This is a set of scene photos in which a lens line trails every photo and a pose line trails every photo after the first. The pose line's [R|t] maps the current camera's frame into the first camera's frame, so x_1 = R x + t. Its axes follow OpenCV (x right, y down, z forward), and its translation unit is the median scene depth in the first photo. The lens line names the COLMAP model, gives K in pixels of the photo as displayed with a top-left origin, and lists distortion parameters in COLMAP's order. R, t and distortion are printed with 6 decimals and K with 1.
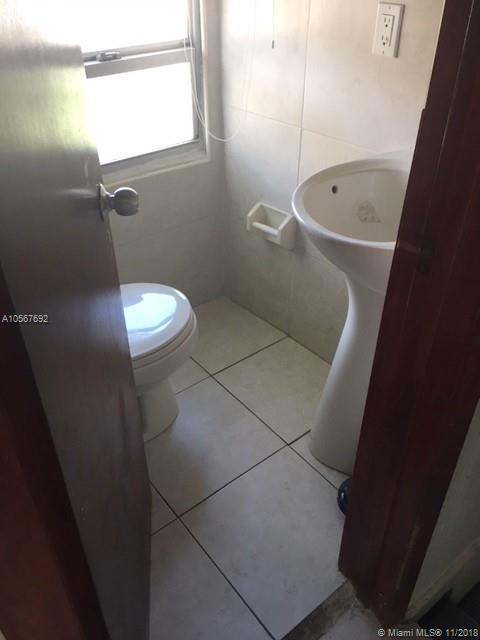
lens RADIAL K [[534.9, 0, 240.0], [0, 534.9, 320.0], [0, 0, 1]] dist [0.106875, -0.155630]
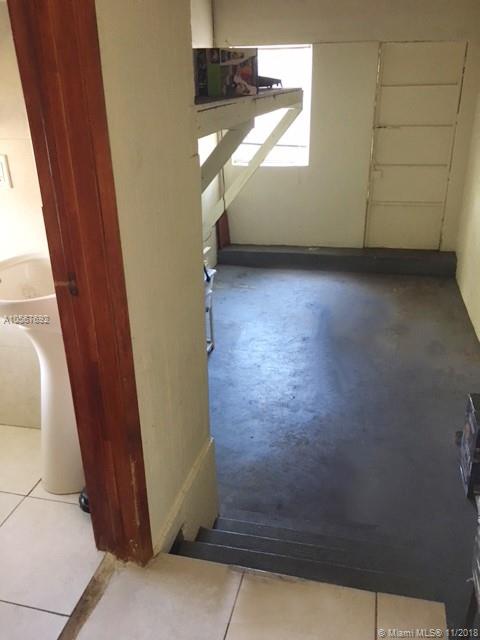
lens RADIAL K [[534.9, 0, 240.0], [0, 534.9, 320.0], [0, 0, 1]] dist [0.106875, -0.155630]
pose [[0.785207, -0.256554, 0.563587, -0.144018], [0.372360, 0.922825, -0.098698, 0.212736], [-0.494771, 0.287356, 0.820139, -0.389628]]
